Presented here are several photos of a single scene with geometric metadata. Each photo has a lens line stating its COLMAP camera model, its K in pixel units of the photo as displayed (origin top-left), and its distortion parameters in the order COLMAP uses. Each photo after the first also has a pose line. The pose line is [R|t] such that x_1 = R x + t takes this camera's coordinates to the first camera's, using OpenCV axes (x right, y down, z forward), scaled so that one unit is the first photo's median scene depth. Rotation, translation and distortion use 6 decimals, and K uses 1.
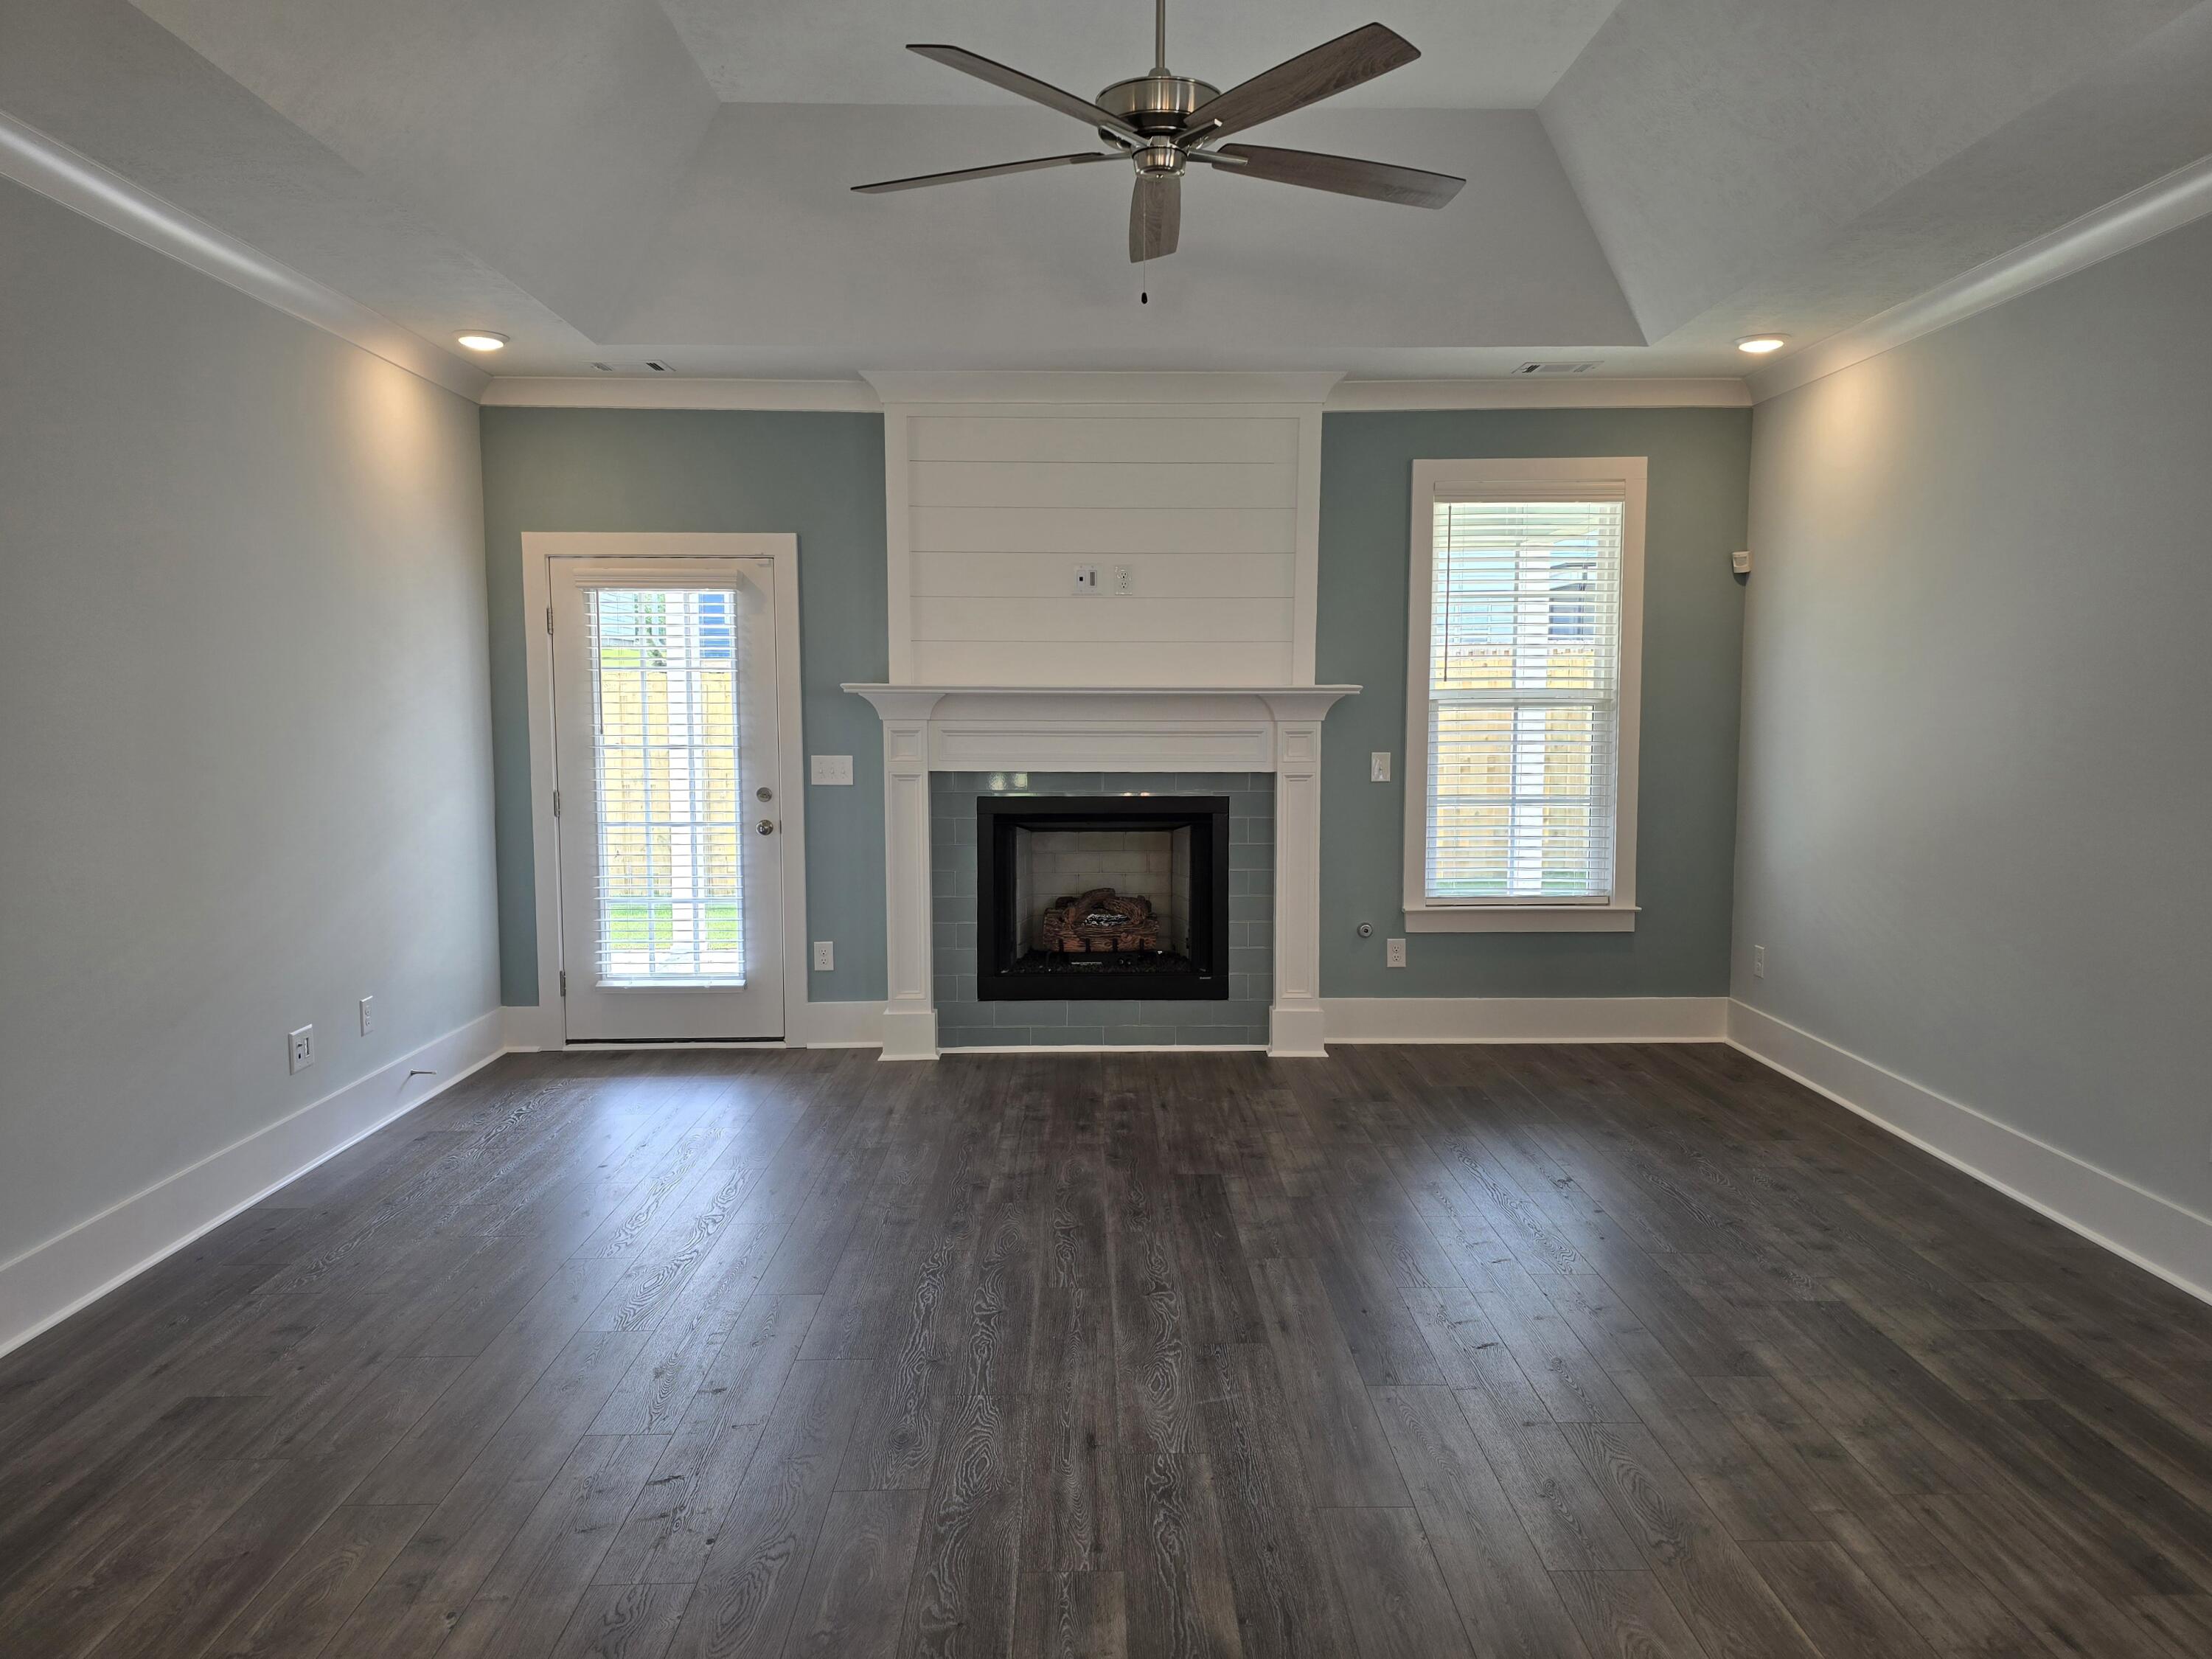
lens RADIAL K [[1480.7, 0, 1114.9], [0, 1480.7, 844.8], [0, 0, 1]] dist [0.058711, -0.052844]
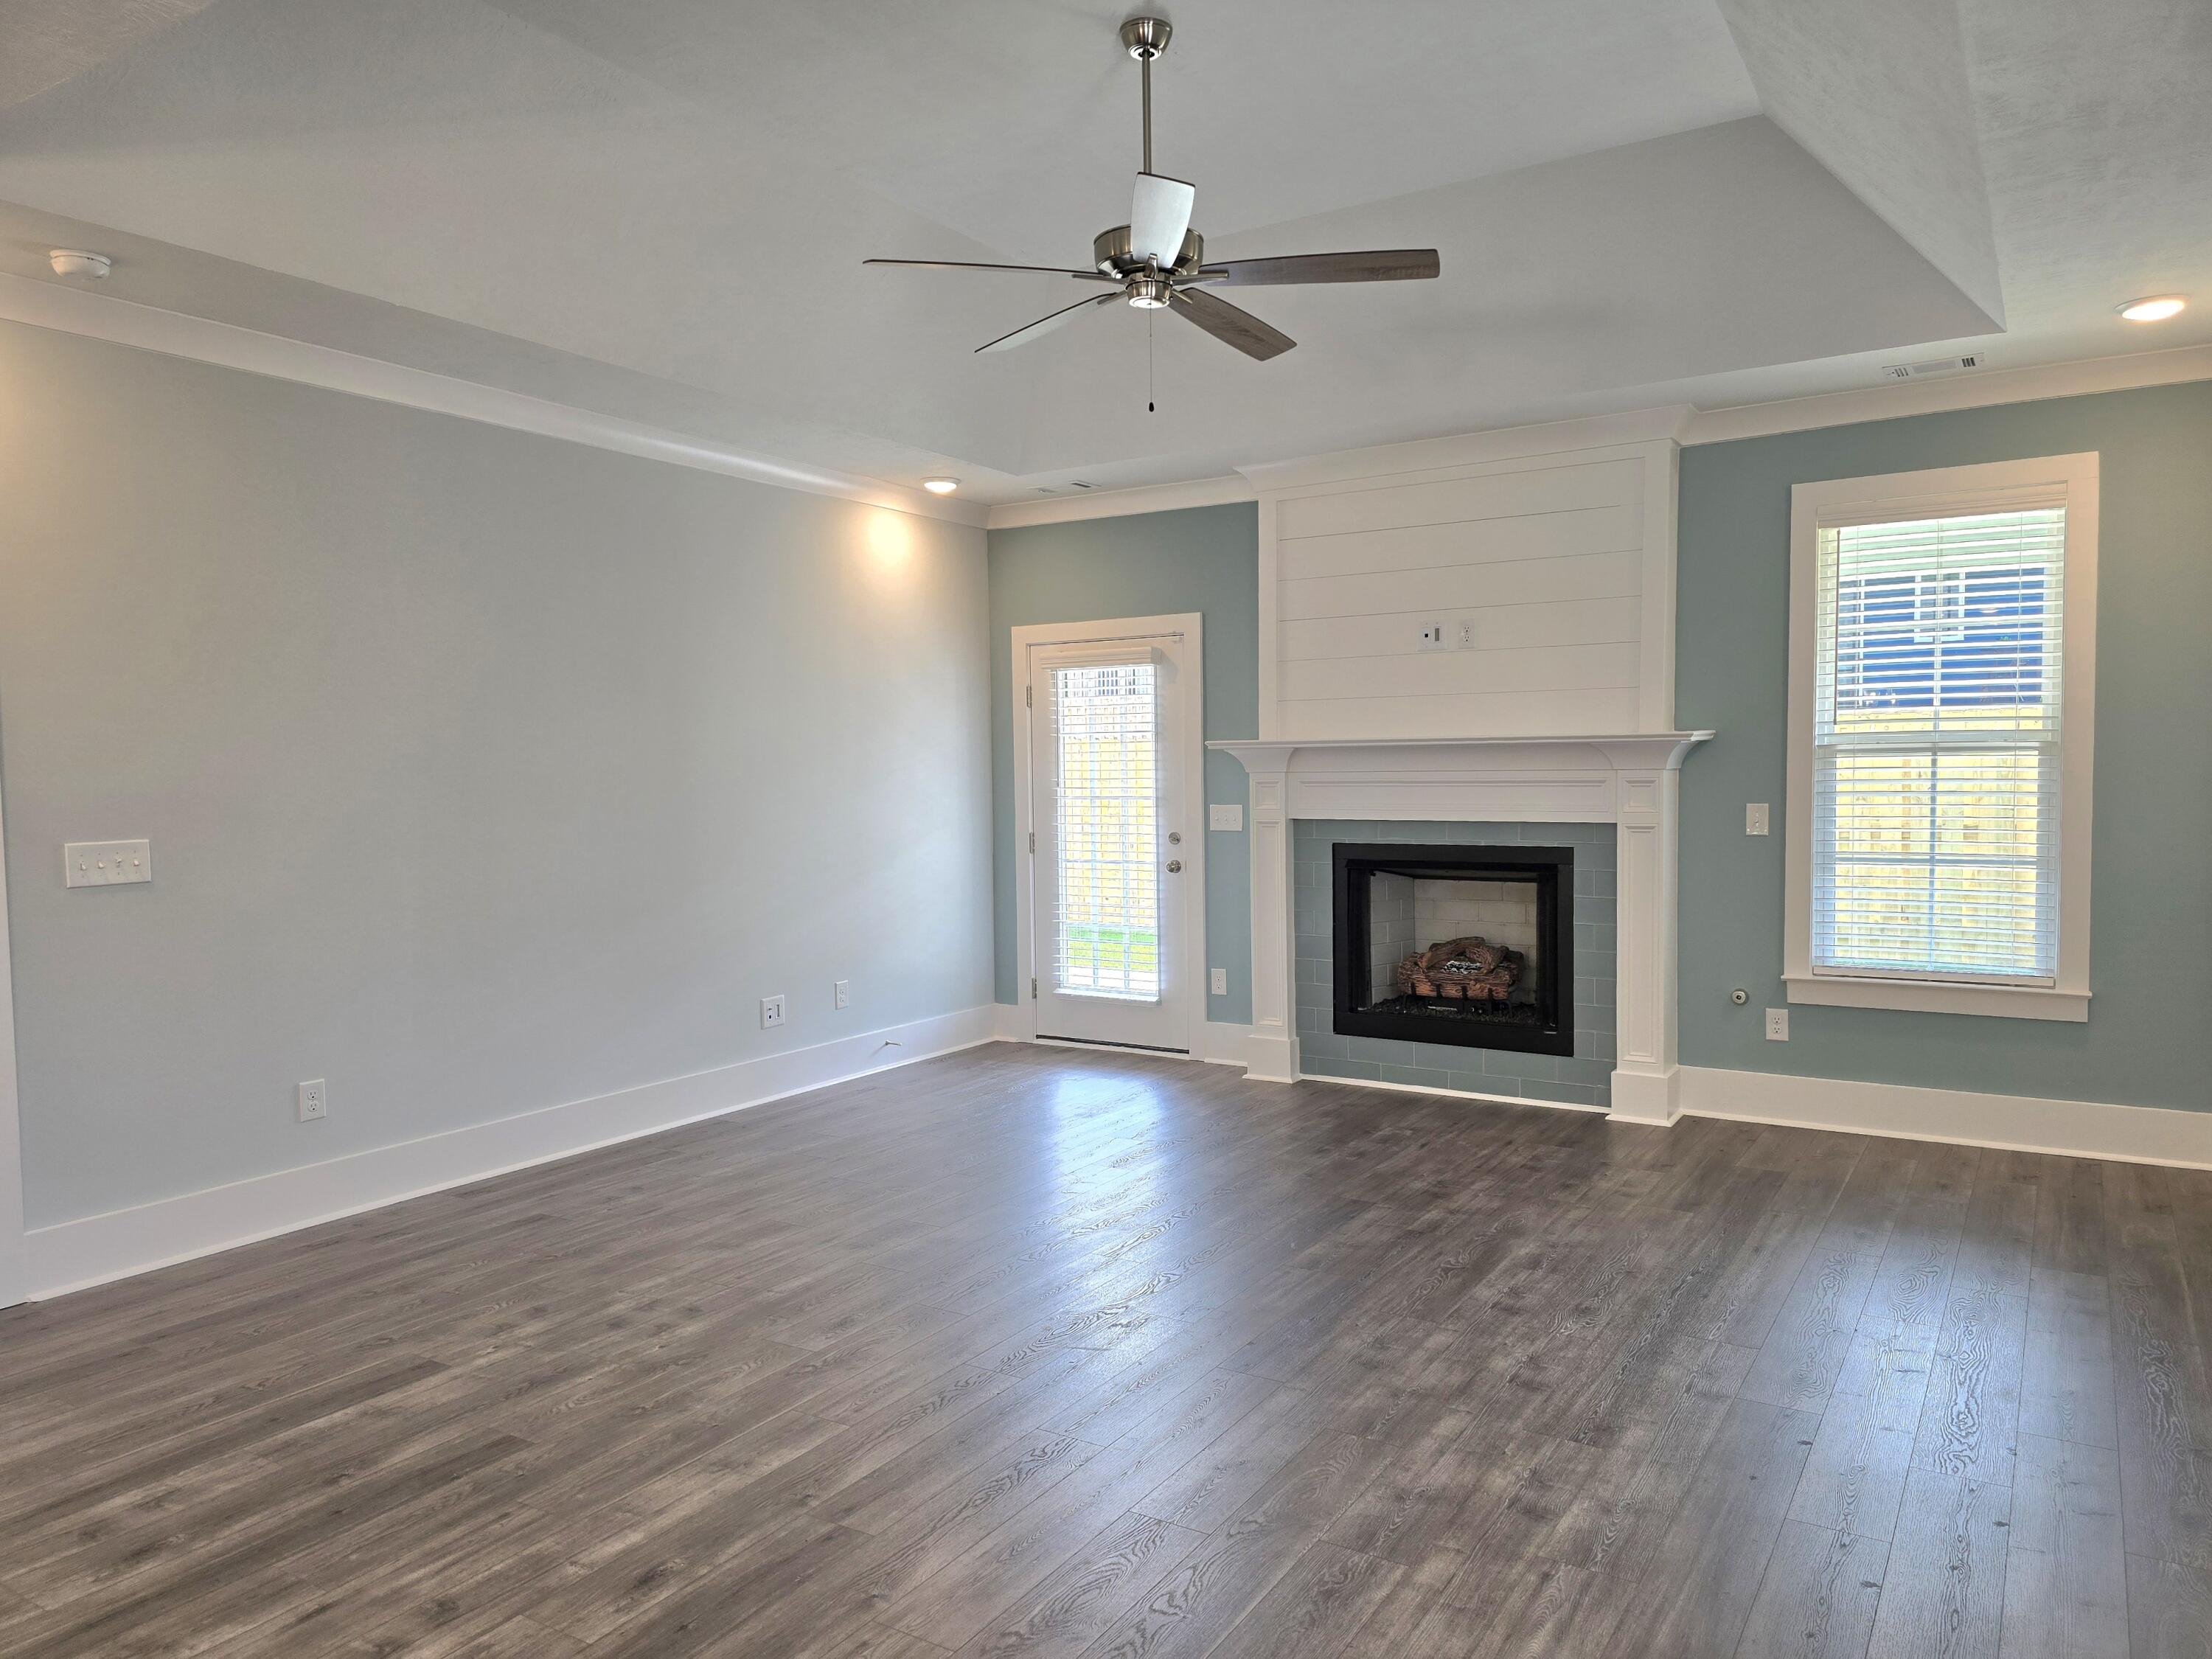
lens RADIAL K [[1480.7, 0, 1115.6], [0, 1480.7, 847.2], [0, 0, 1]] dist [0.058711, -0.052844]
pose [[0.839795, 0.020040, -0.542534, 0.354755], [-0.040886, 0.998815, -0.026394, 0.005465], [0.541362, 0.044347, 0.839619, 0.009762]]
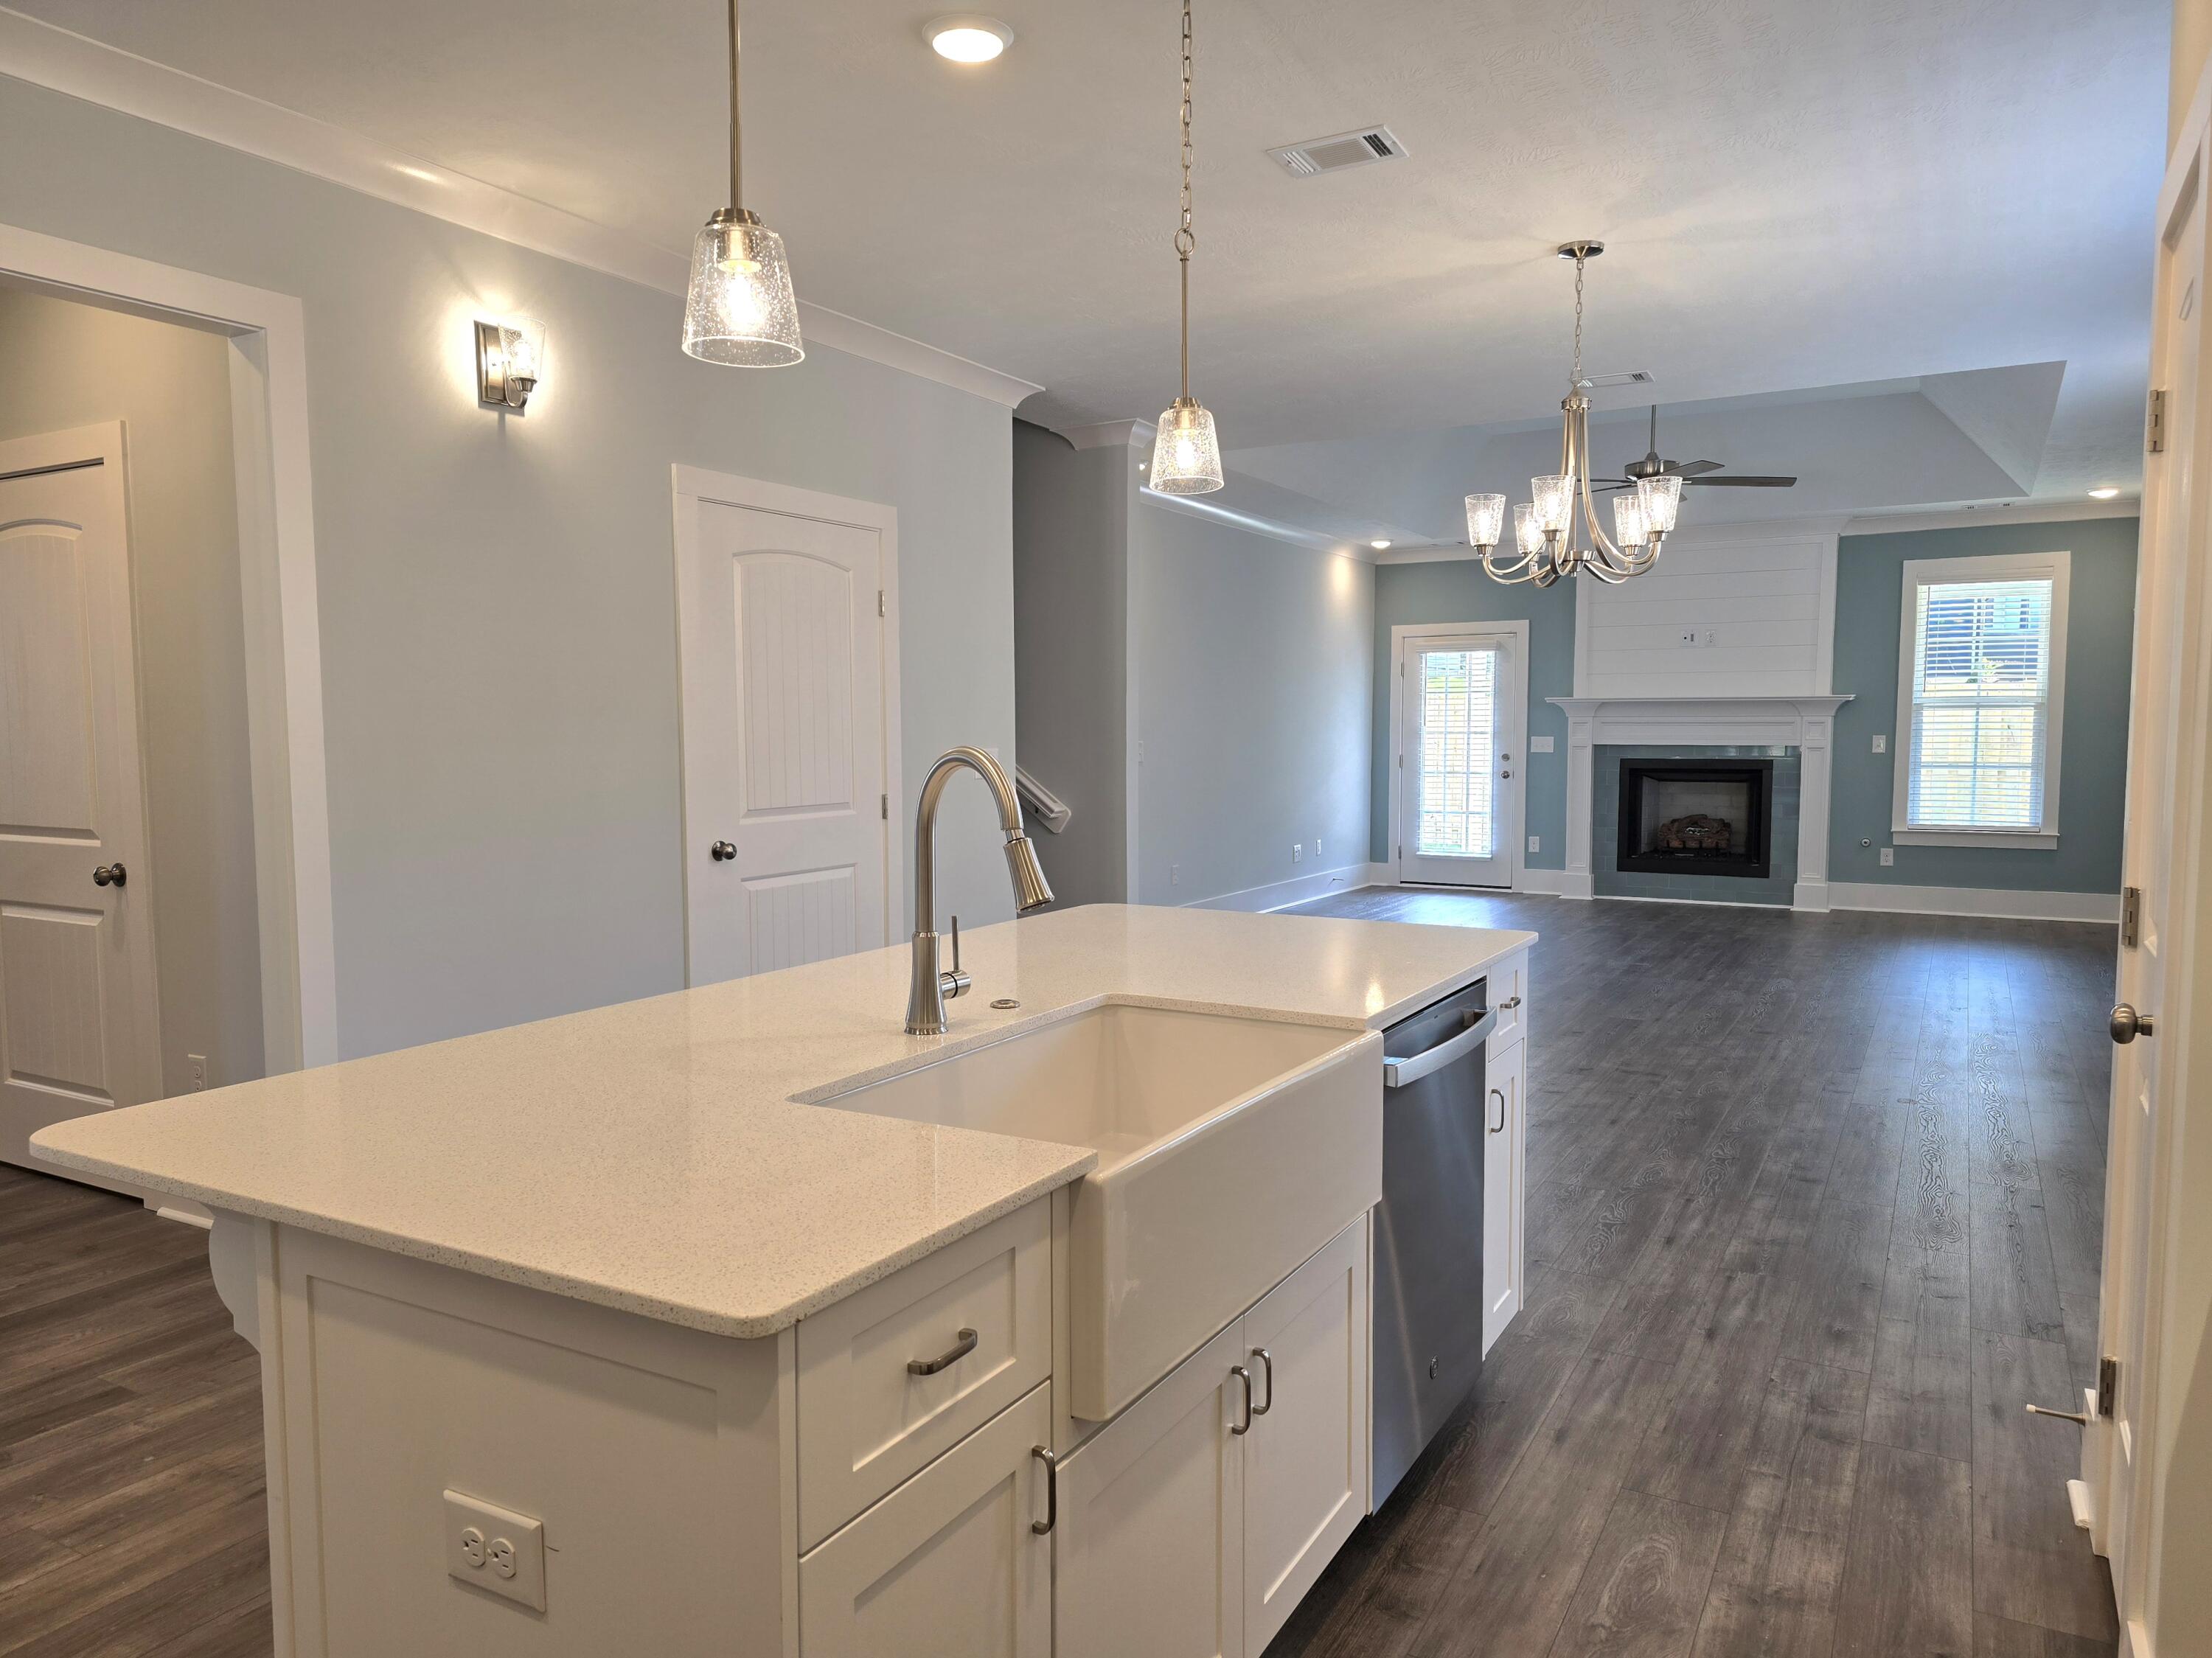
lens RADIAL K [[1480.6, 0, 1111.8], [0, 1480.6, 838.1], [0, 0, 1]] dist [0.058711, -0.052844]
pose [[0.857563, 0.038319, -0.512949, 0.313713], [-0.047896, 0.998837, -0.005457, 0.104880], [0.512144, 0.029248, 0.858402, -0.893638]]
